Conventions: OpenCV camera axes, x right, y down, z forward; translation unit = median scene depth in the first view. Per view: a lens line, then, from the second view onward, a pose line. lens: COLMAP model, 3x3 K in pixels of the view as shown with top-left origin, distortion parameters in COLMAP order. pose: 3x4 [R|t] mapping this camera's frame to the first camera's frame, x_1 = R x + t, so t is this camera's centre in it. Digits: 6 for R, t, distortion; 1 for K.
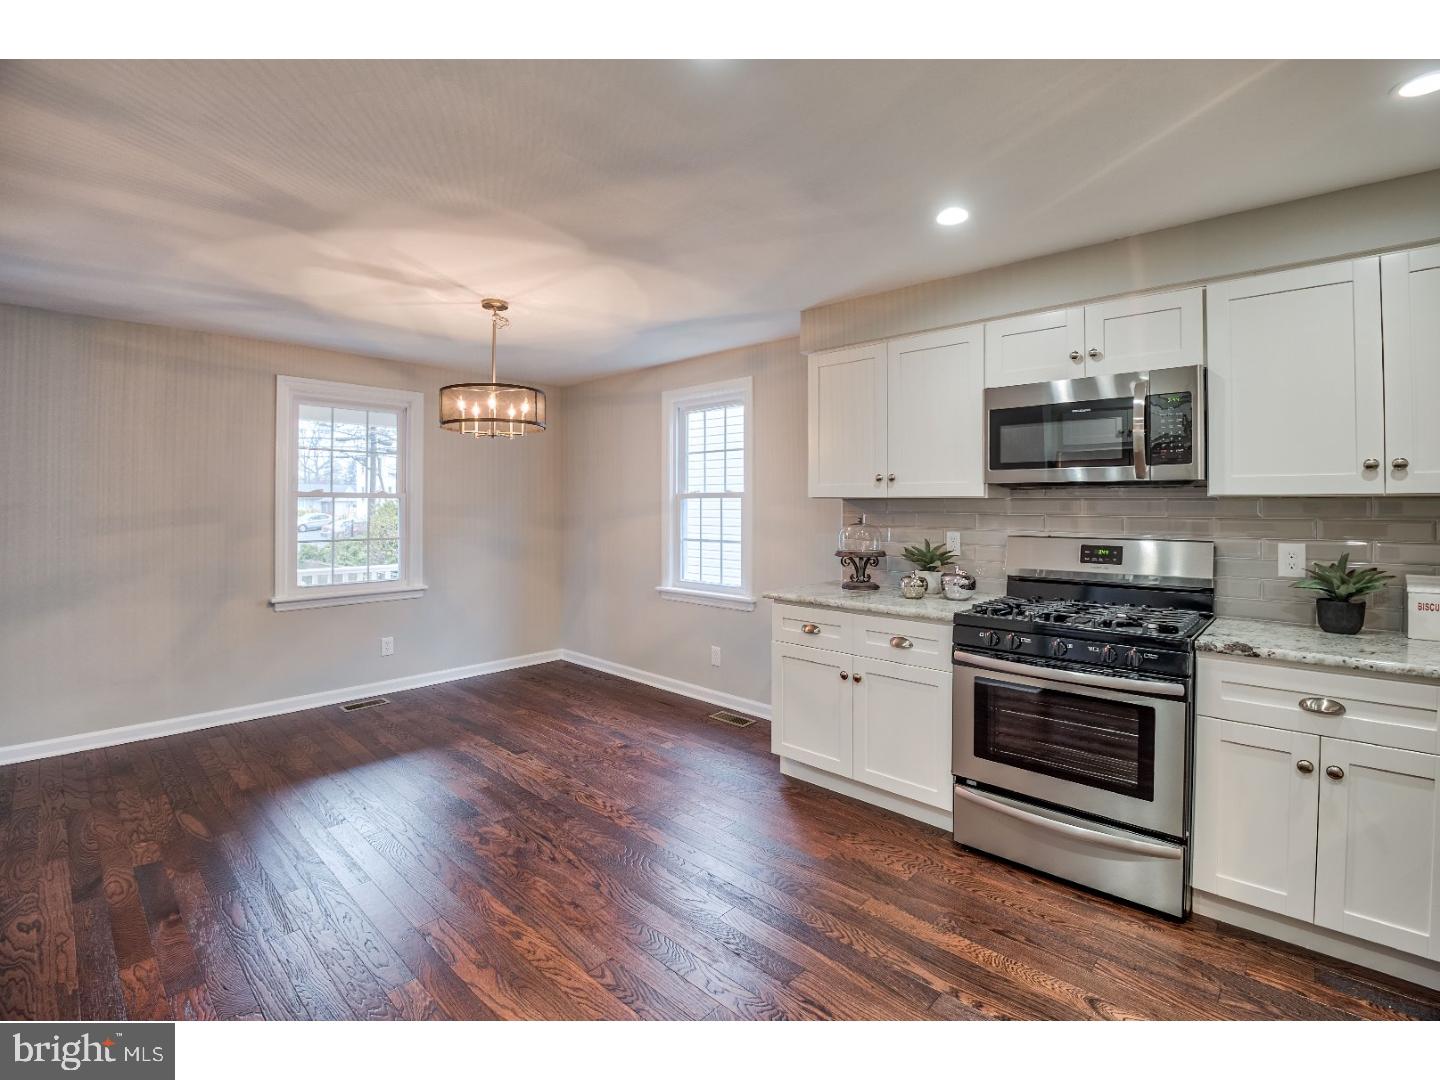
lens RADIAL K [[655.0, 0, 717.5], [0, 655.0, 505.2], [0, 0, 1]] dist [-0.018074, 0.000233]
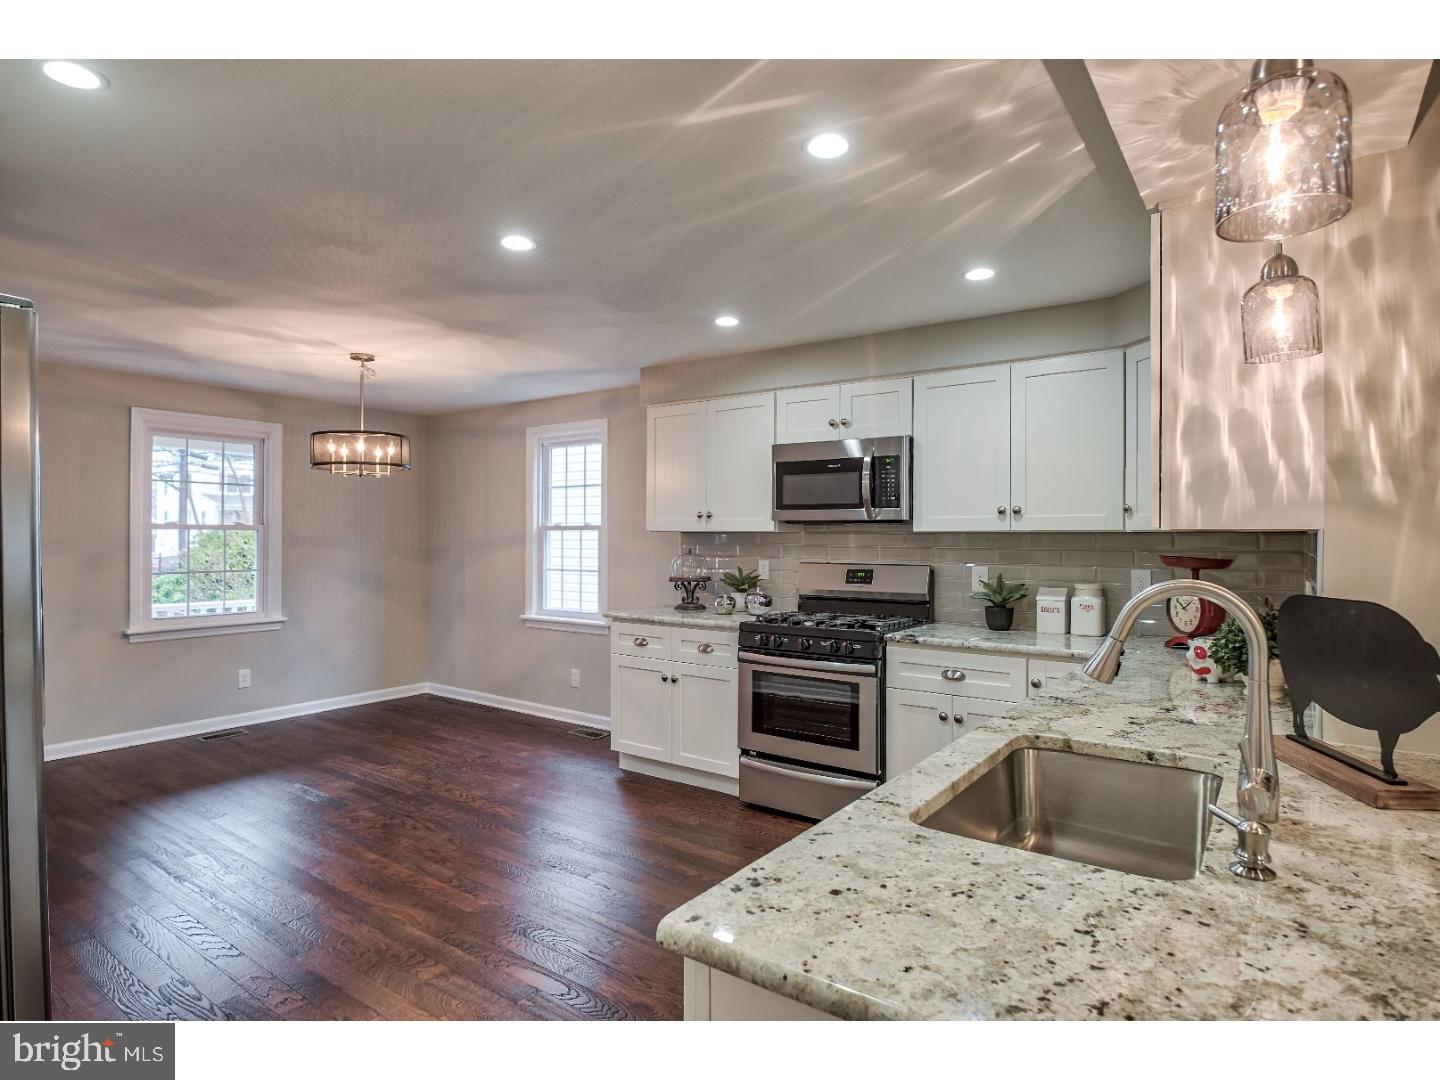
lens RADIAL K [[786.0, 0, 717.0], [0, 786.0, 530.4], [0, 0, 1]] dist [-0.002490, -0.001233]
pose [[0.993419, 0.000661, 0.114537, 0.106884], [-0.000079, 0.999987, -0.005093, -0.005546], [-0.114539, 0.005051, 0.993406, -0.400827]]
